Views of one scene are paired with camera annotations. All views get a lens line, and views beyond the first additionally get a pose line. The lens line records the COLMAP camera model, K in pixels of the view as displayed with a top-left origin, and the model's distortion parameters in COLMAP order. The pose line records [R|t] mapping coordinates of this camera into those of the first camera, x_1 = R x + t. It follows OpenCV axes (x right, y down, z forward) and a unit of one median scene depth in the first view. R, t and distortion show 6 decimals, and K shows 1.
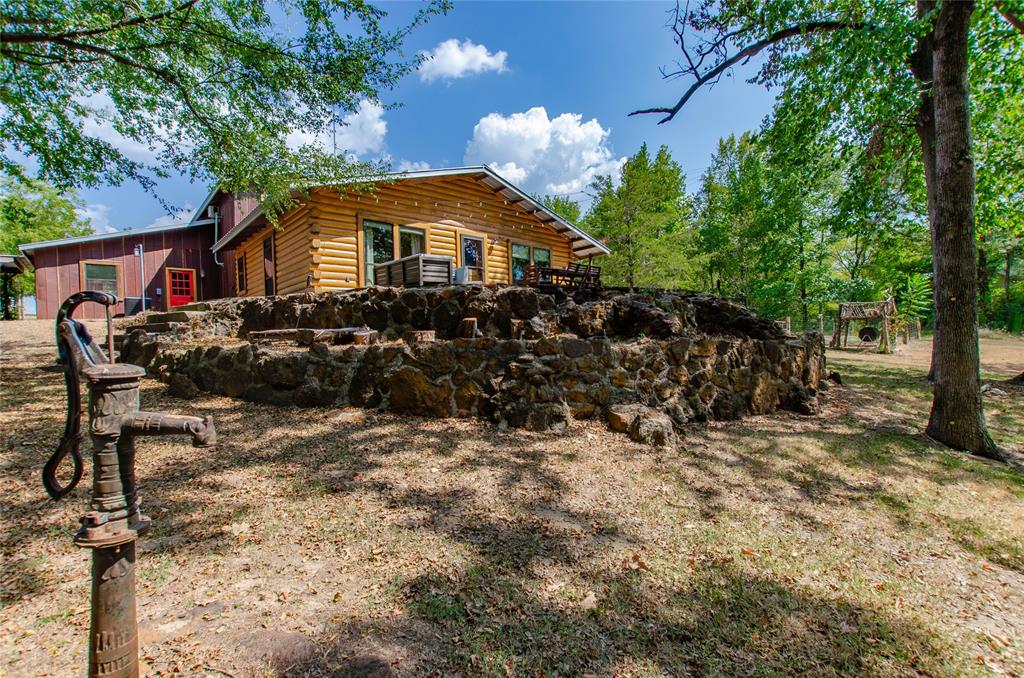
lens RADIAL K [[425.9, 0, 512.0], [0, 425.9, 339.0], [0, 0, 1]] dist [0.000665, 0.000042]
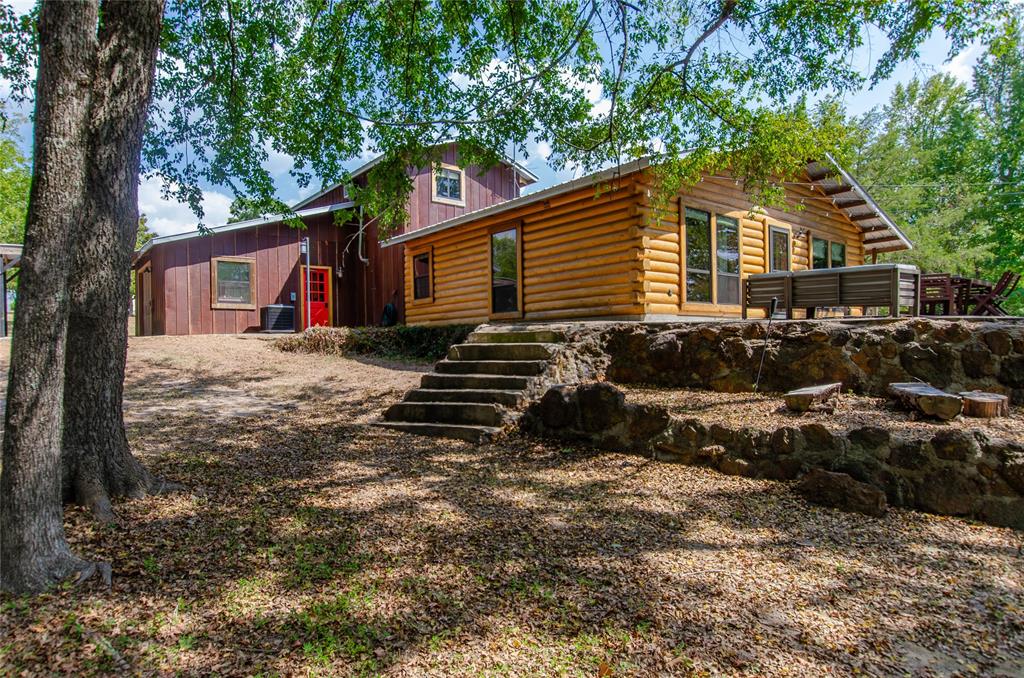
lens RADIAL K [[549.6, 0, 512.0], [0, 549.6, 339.0], [0, 0, 1]] dist [-0.000925, -0.000250]
pose [[0.997363, 0.015521, -0.070897, -0.541647], [-0.016444, 0.999787, -0.012446, -0.043661], [0.070689, 0.013579, 0.997406, 0.067002]]
